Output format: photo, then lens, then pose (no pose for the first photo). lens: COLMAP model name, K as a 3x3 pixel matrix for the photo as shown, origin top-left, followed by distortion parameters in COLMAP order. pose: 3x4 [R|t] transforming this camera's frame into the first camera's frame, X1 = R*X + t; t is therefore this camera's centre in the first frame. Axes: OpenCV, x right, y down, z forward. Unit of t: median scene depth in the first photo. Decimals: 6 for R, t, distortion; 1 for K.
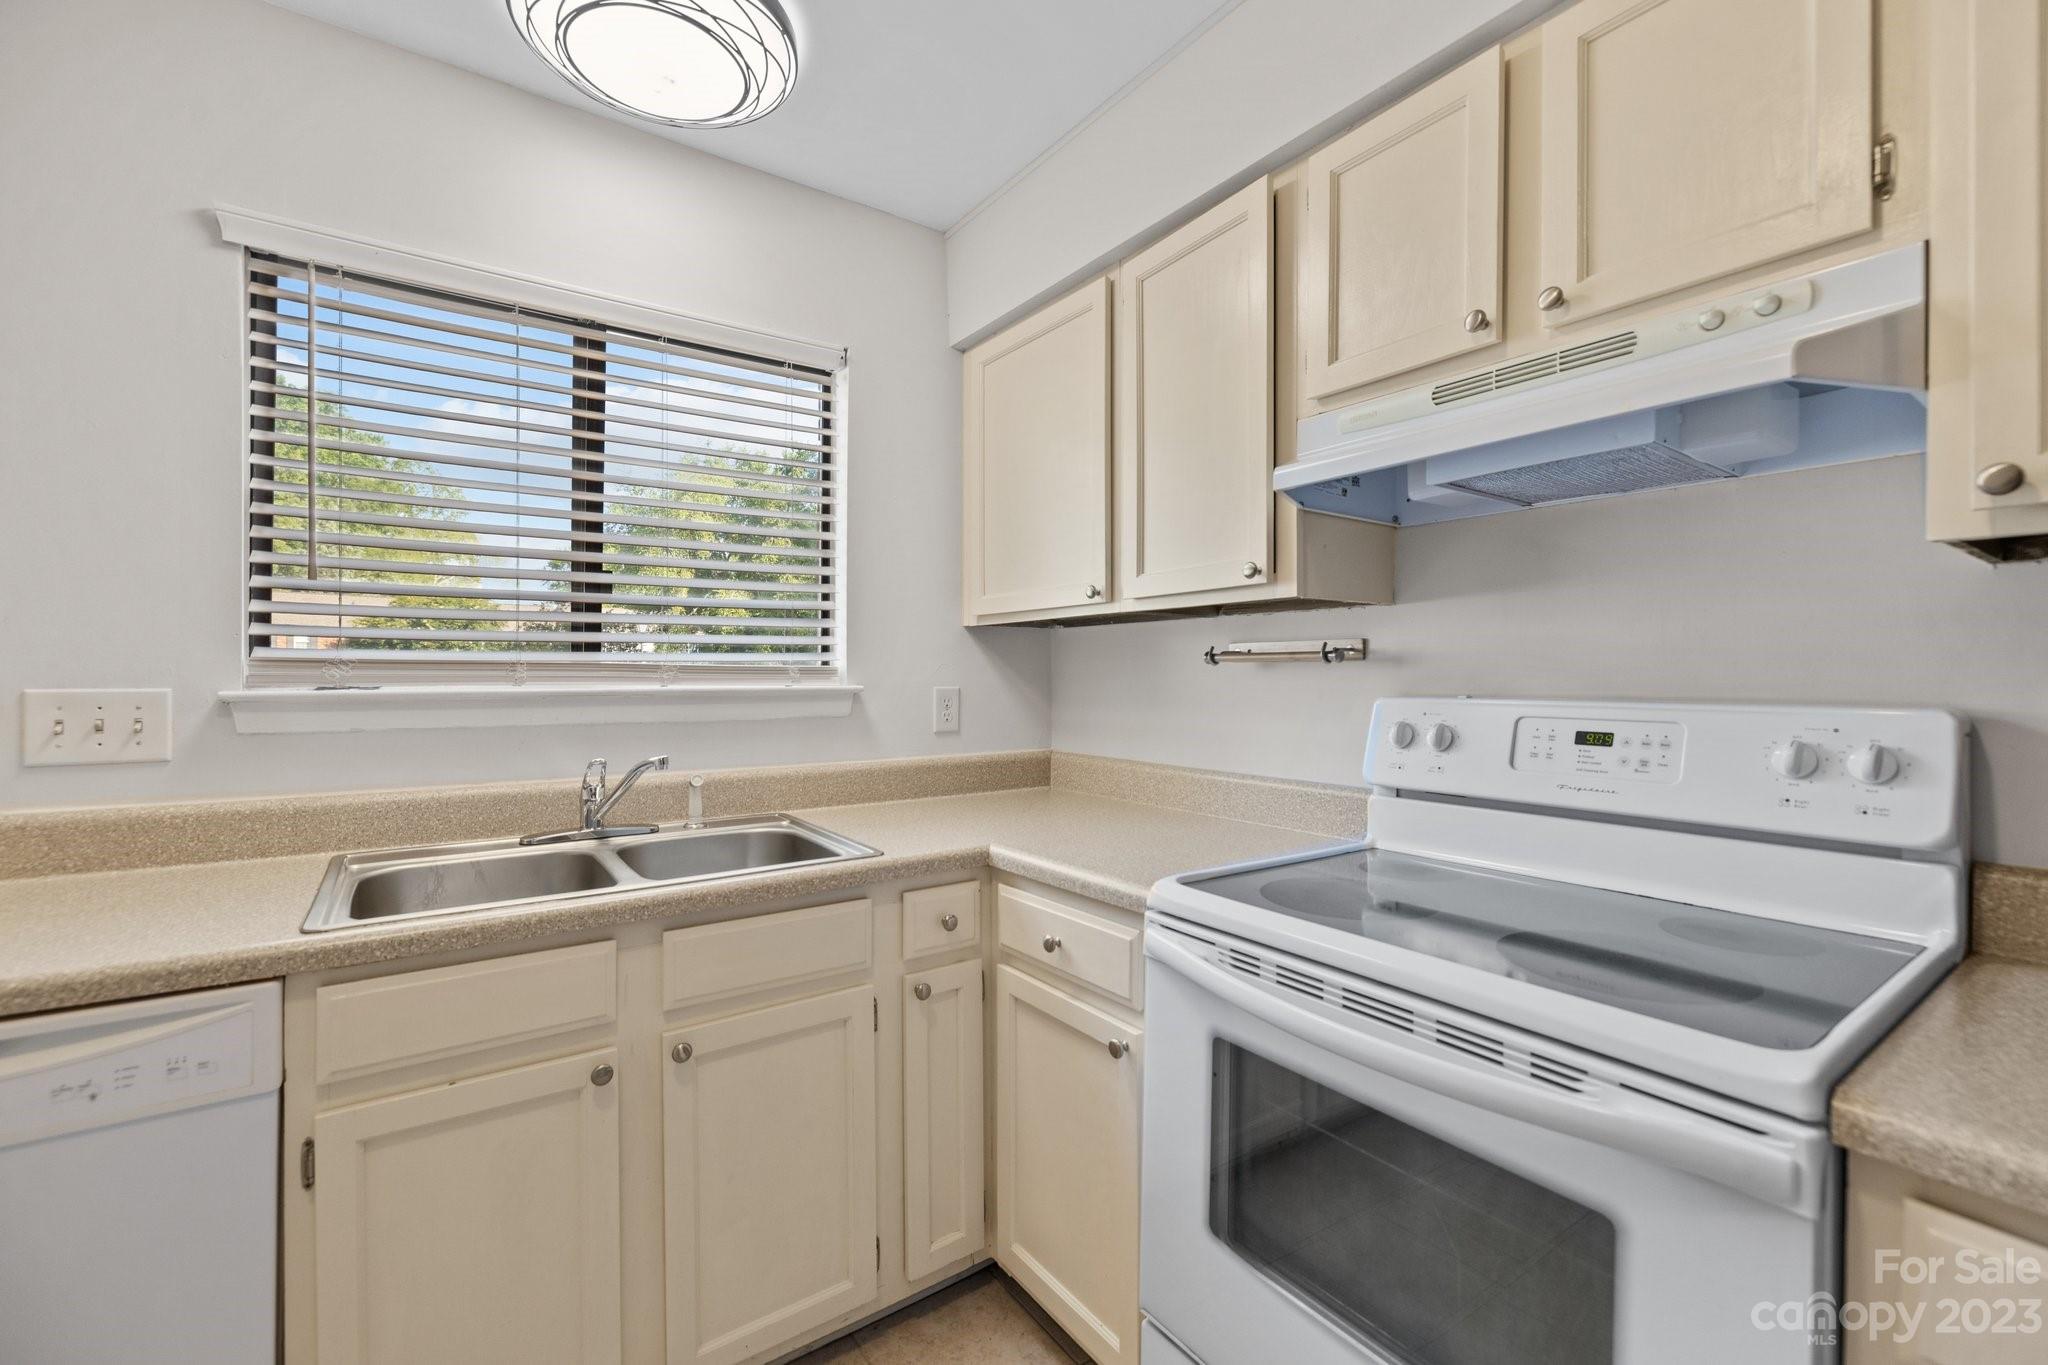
lens RADIAL K [[870.5, 0, 1025.8], [0, 870.5, 674.3], [0, 0, 1]] dist [-0.000320, -0.000737]
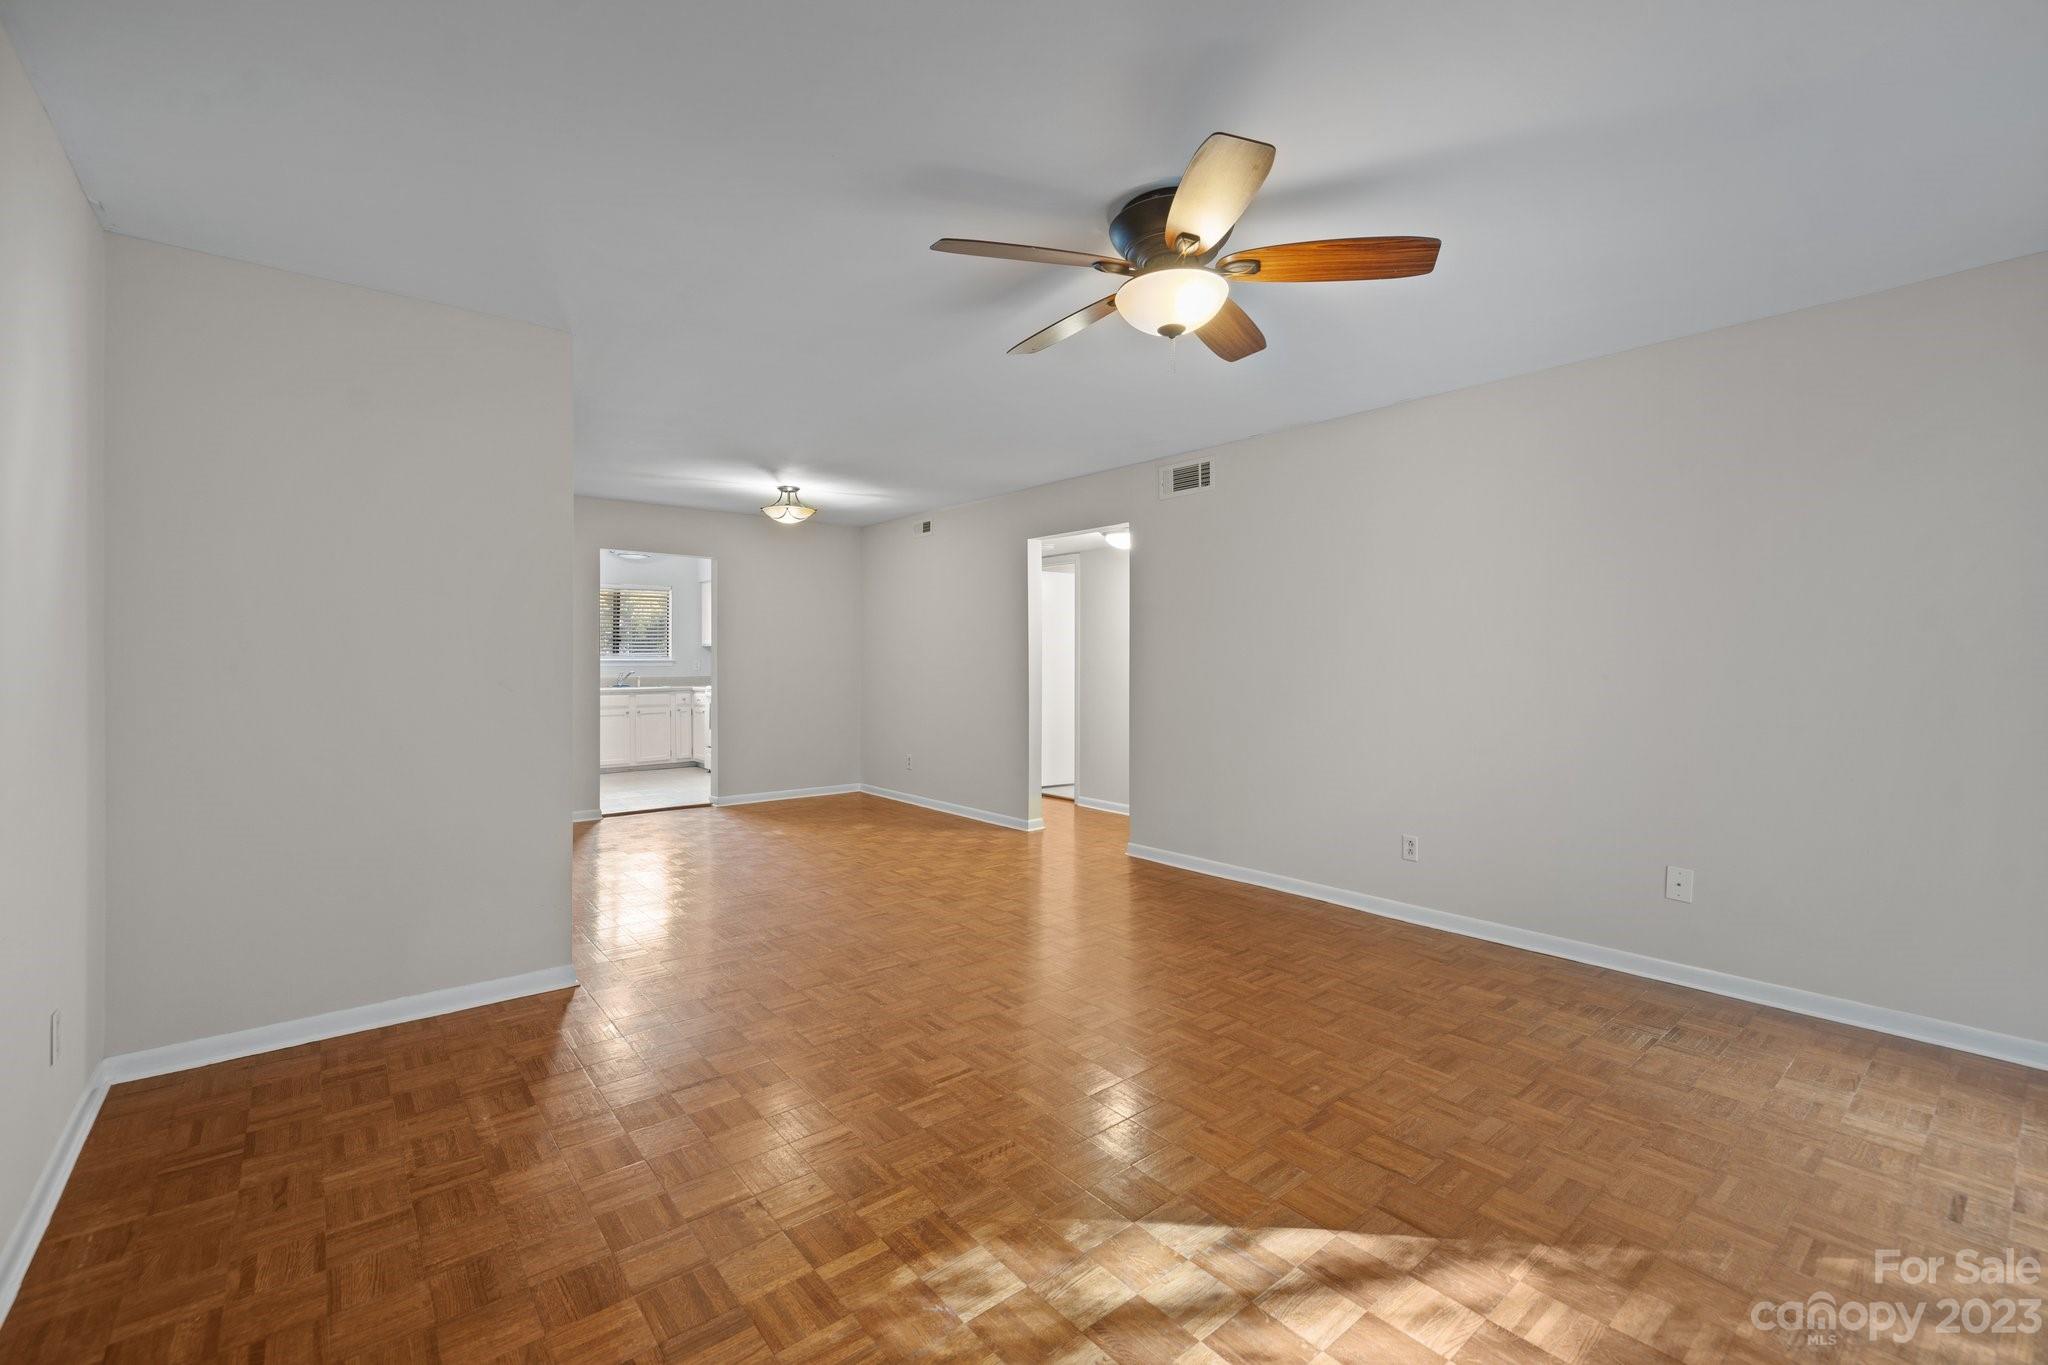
lens RADIAL K [[870.5, 0, 1023.4], [0, 870.5, 647.3], [0, 0, 1]] dist [-0.000320, -0.000737]
pose [[0.996005, -0.001957, 0.089278, 1.799522], [0.003311, 0.999882, -0.015022, 0.036288], [-0.089238, 0.015257, 0.995893, -5.461806]]
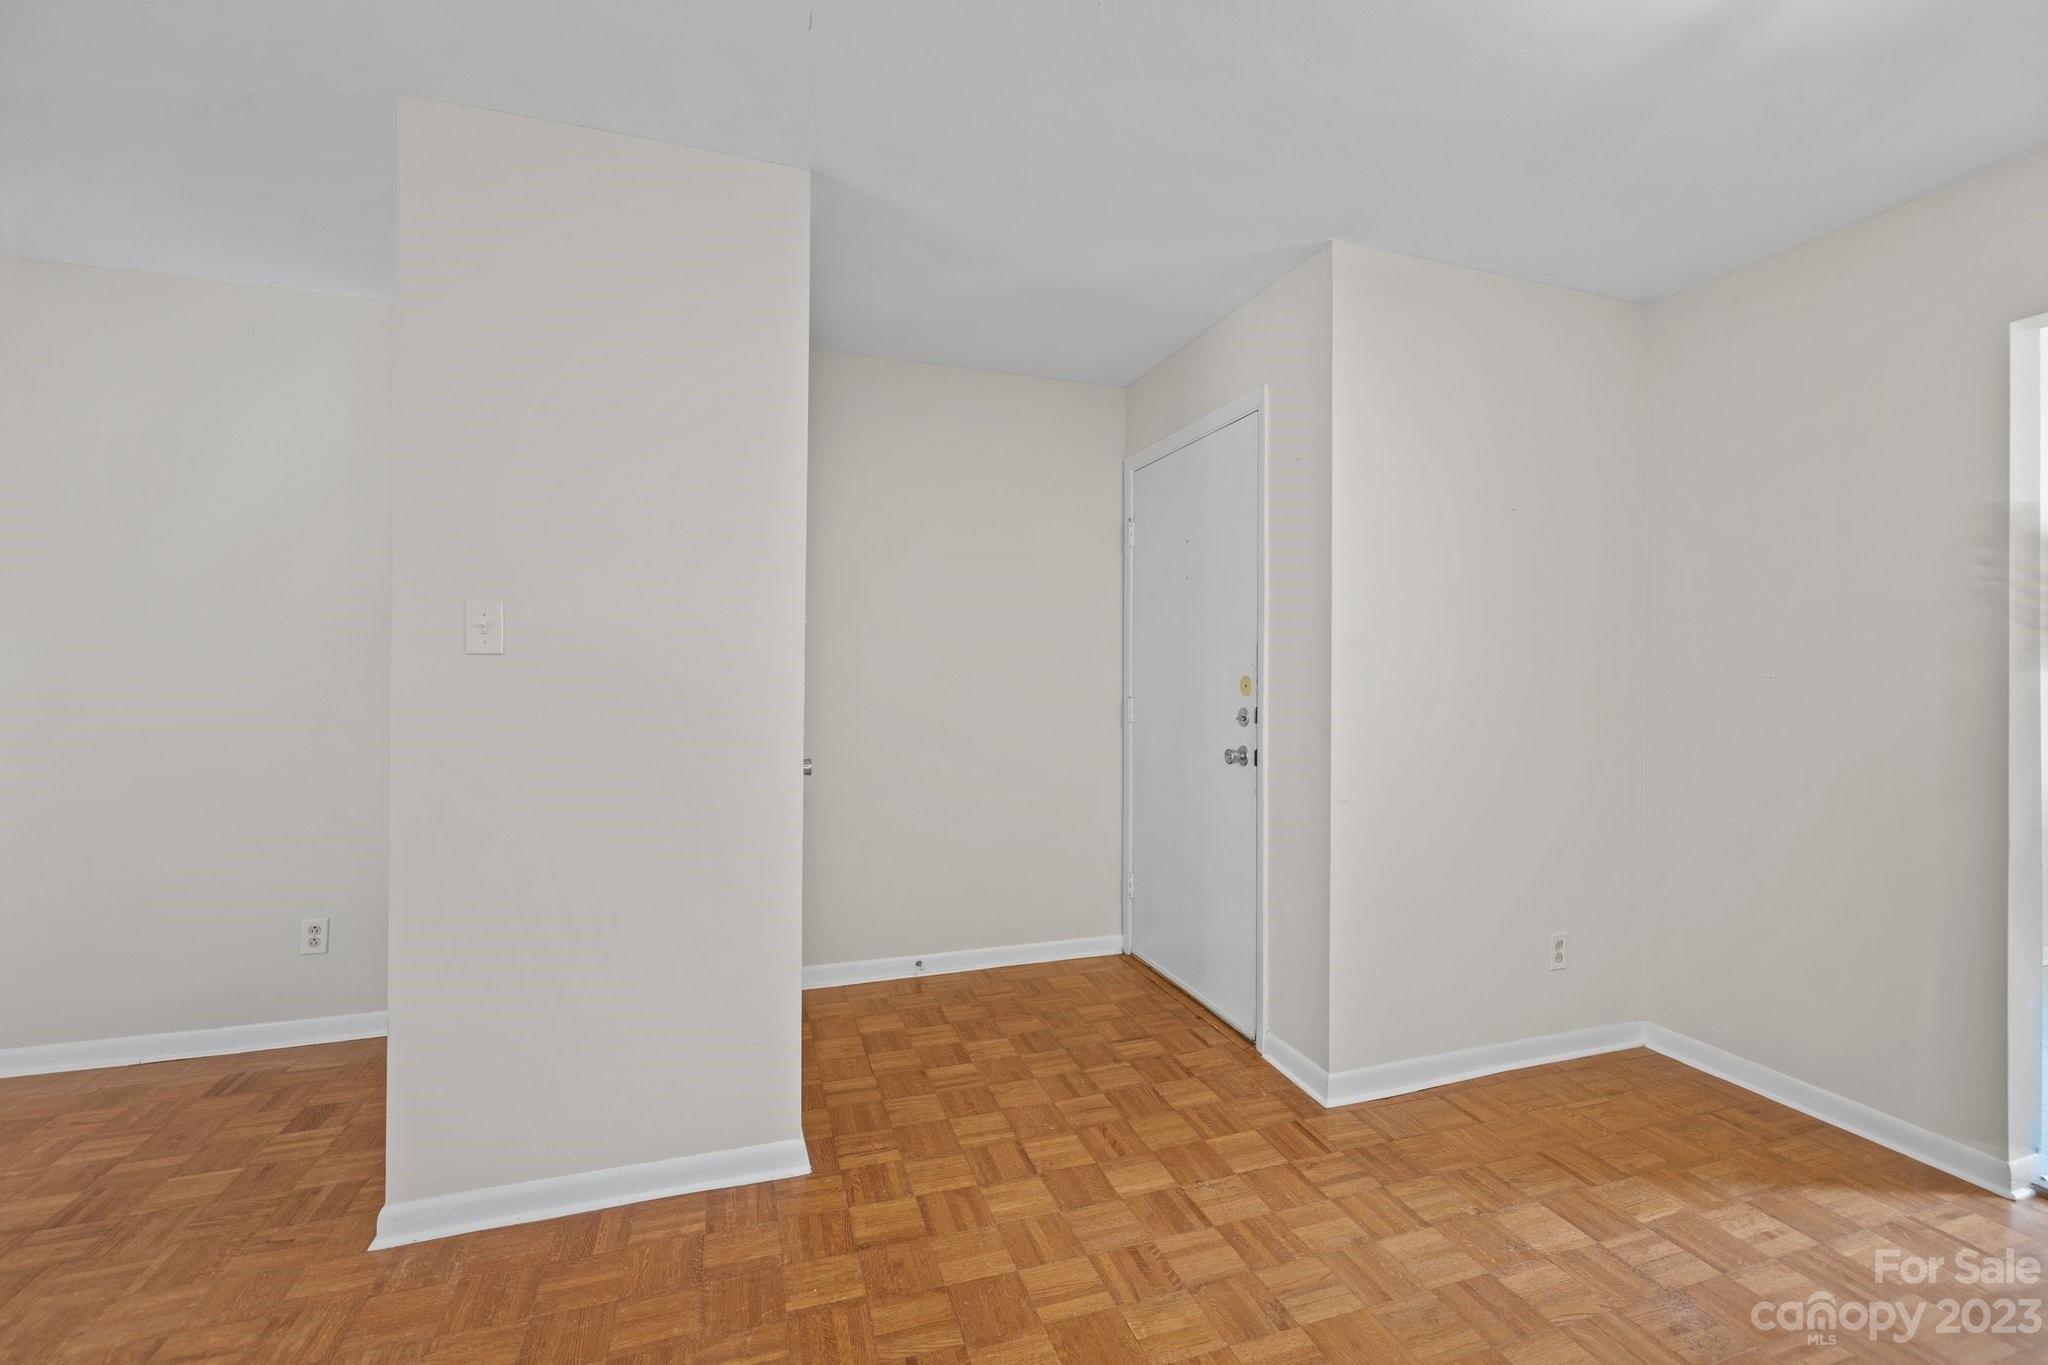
lens RADIAL K [[870.5, 0, 1024.9], [0, 870.5, 663.4], [0, 0, 1]] dist [-0.000320, -0.000737]
pose [[-0.273295, -0.012296, -0.961852, 1.818029], [-0.011239, 0.999891, -0.009589, 0.029242], [0.961865, 0.008190, -0.273404, -2.036500]]
